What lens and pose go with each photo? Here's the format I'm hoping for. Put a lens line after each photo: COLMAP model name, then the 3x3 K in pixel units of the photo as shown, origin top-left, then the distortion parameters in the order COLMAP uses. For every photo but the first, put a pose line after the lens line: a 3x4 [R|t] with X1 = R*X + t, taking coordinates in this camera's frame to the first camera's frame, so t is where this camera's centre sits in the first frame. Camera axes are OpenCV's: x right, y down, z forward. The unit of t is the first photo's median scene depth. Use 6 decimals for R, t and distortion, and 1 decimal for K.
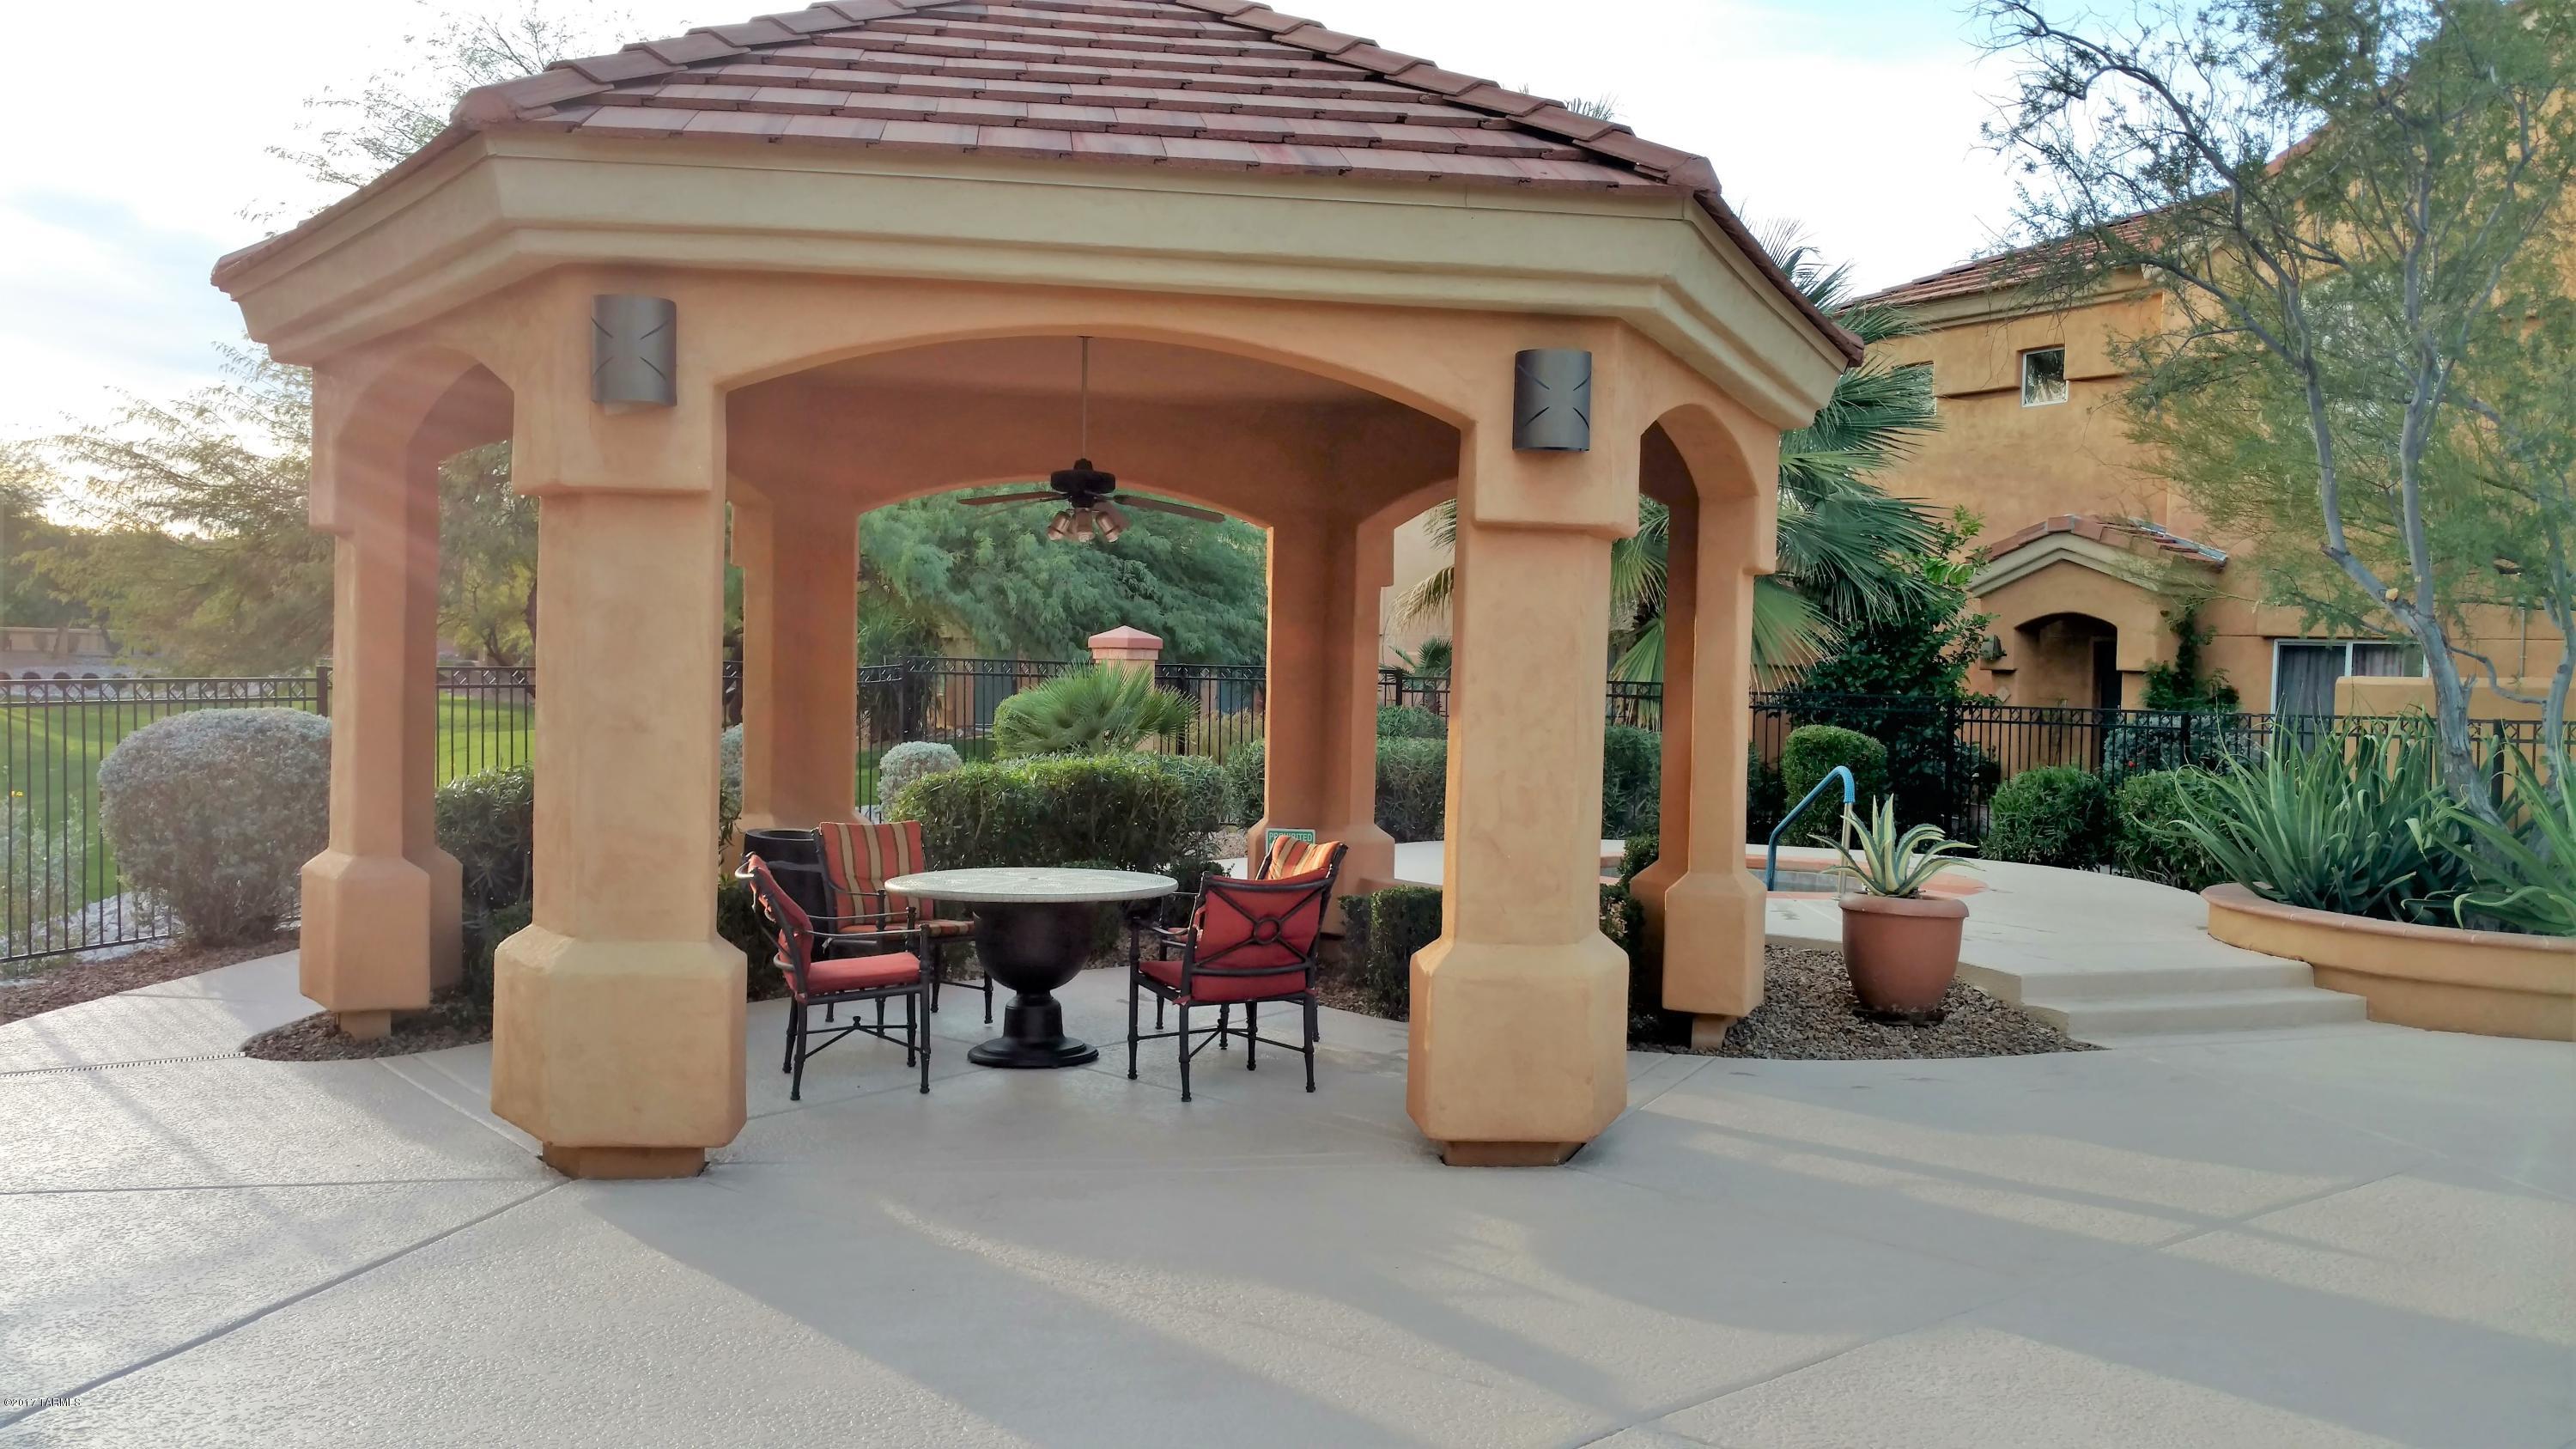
lens RADIAL K [[2045.7, 0, 1301.3], [0, 2045.7, 747.0], [0, 0, 1]] dist [0.010176, -0.003665]
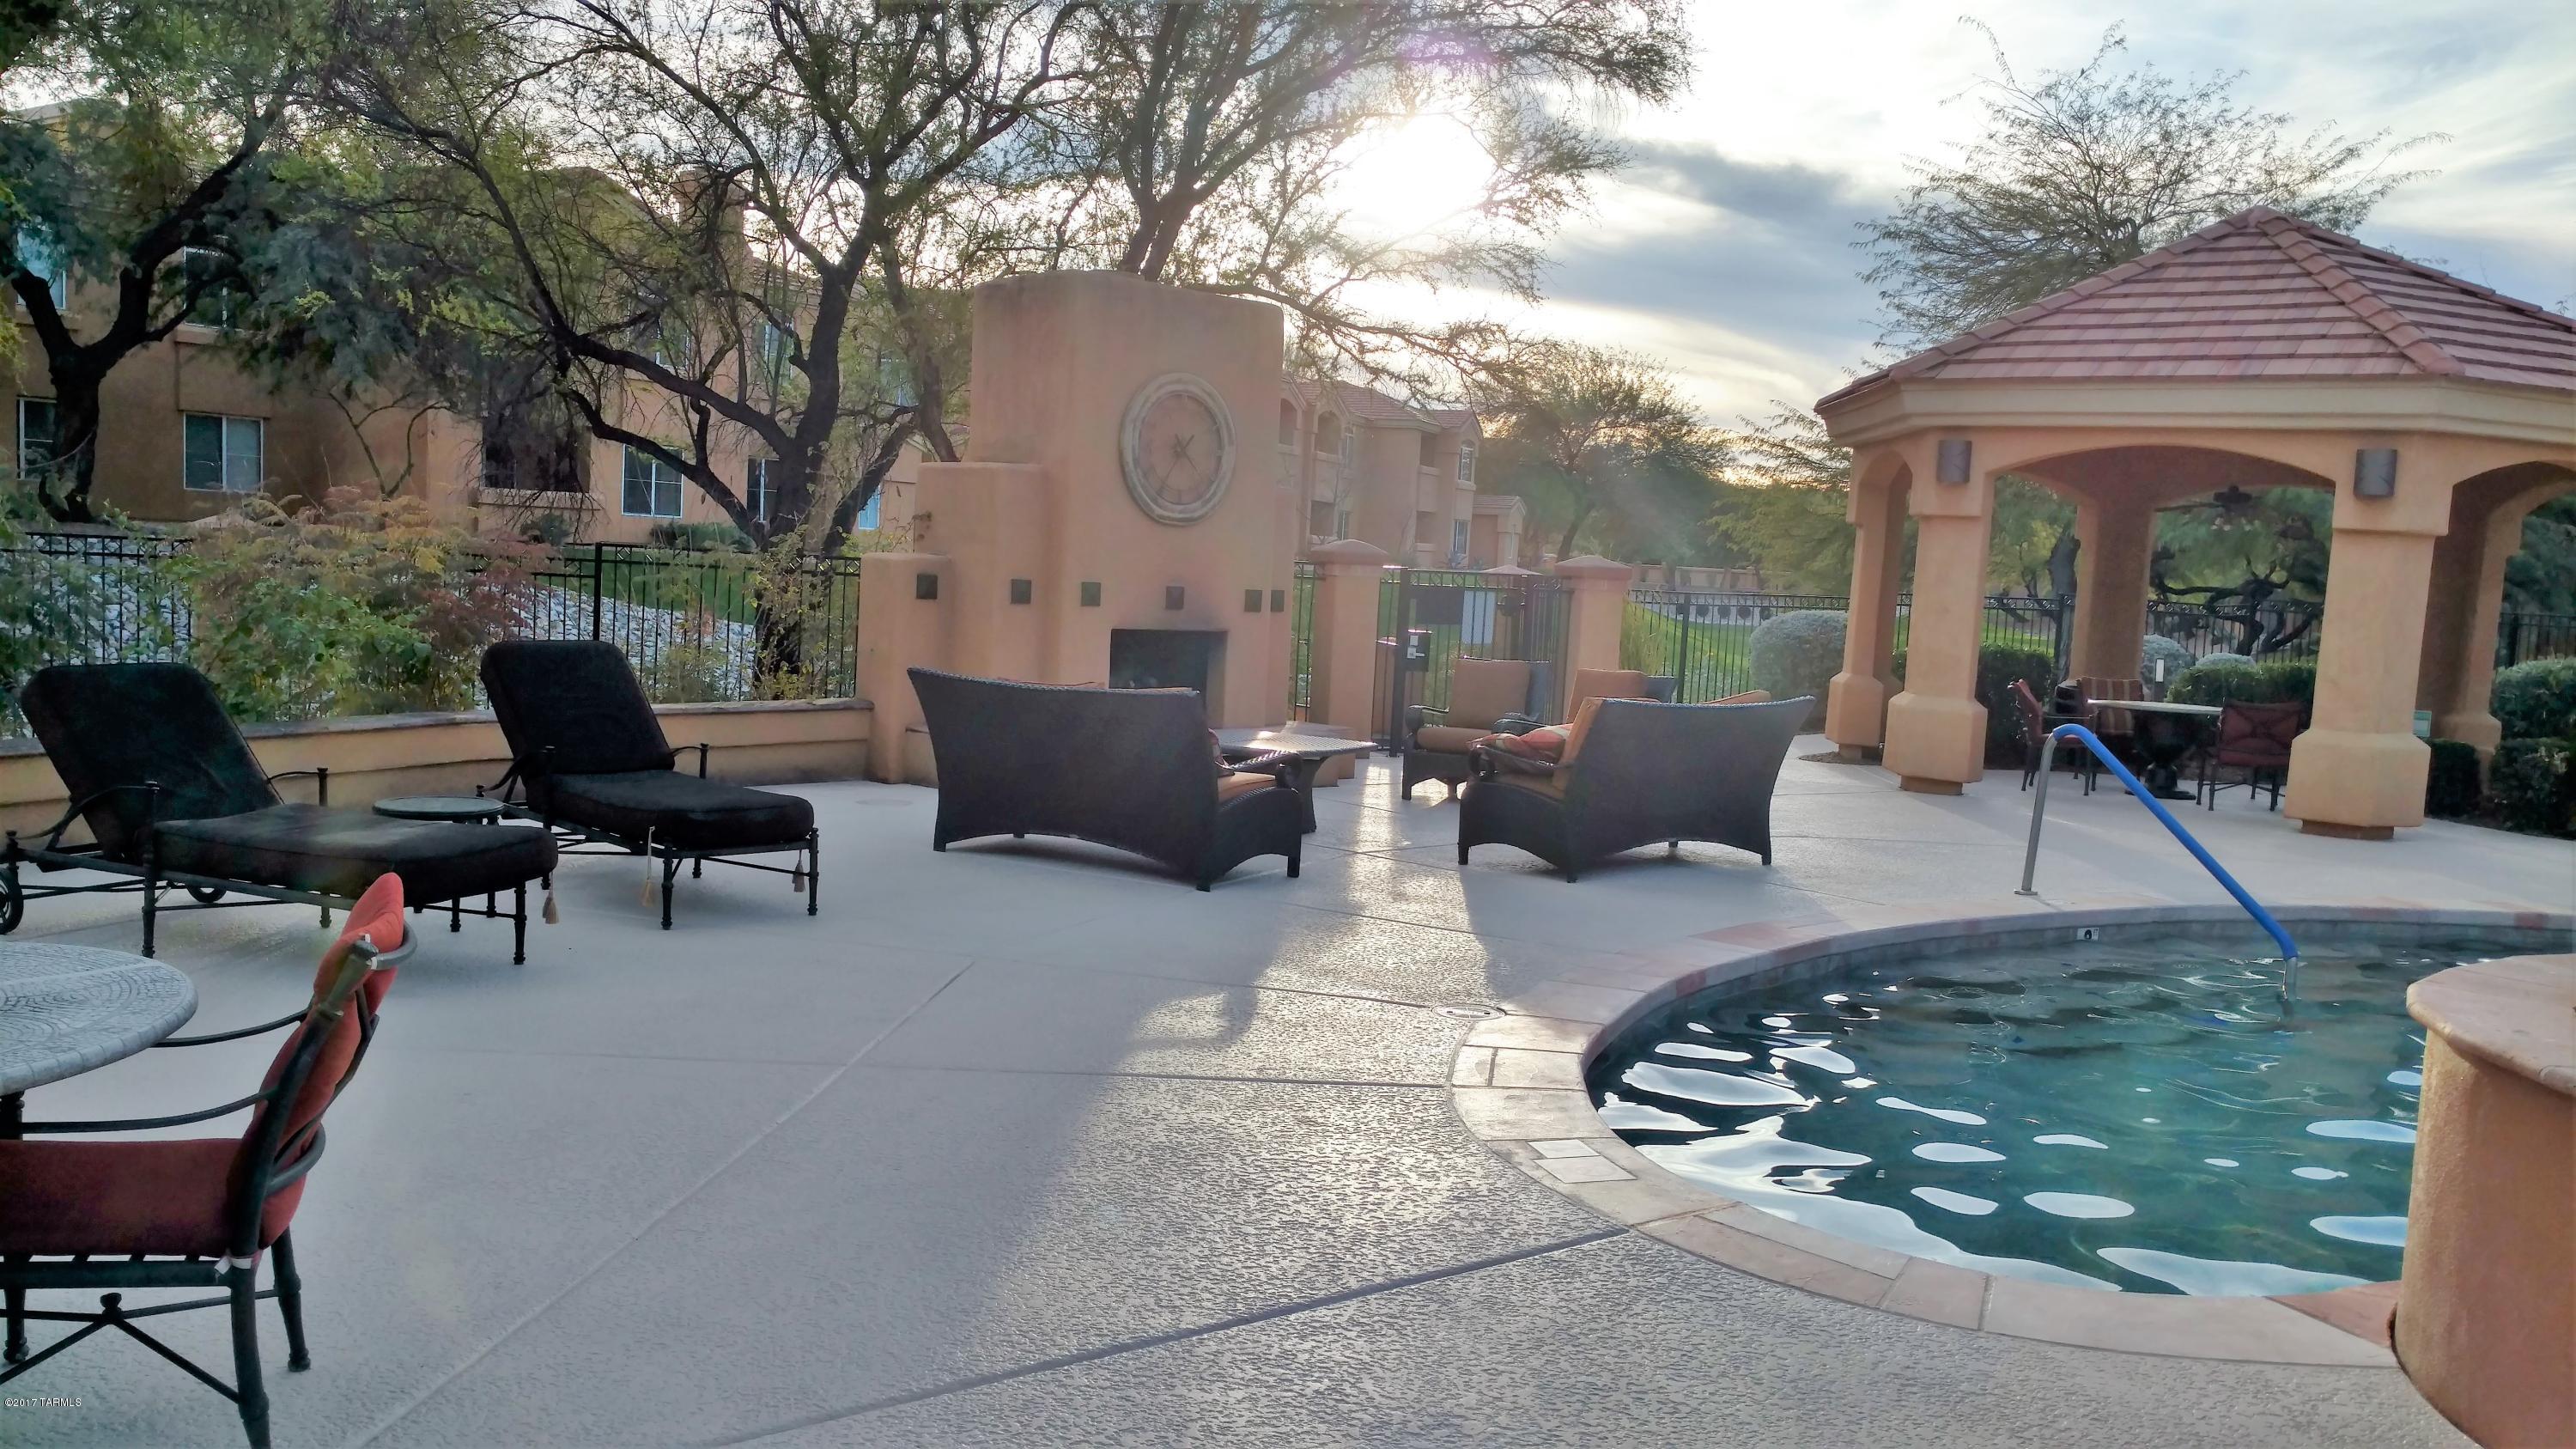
lens RADIAL K [[2045.7, 0, 1287.4], [0, 2045.7, 744.6], [0, 0, 1]] dist [0.010176, -0.003665]
pose [[0.729504, 0.076637, -0.679670, 0.555974], [-0.060129, 0.997041, 0.047885, 0.055915], [0.681329, 0.005935, 0.731954, -0.952194]]
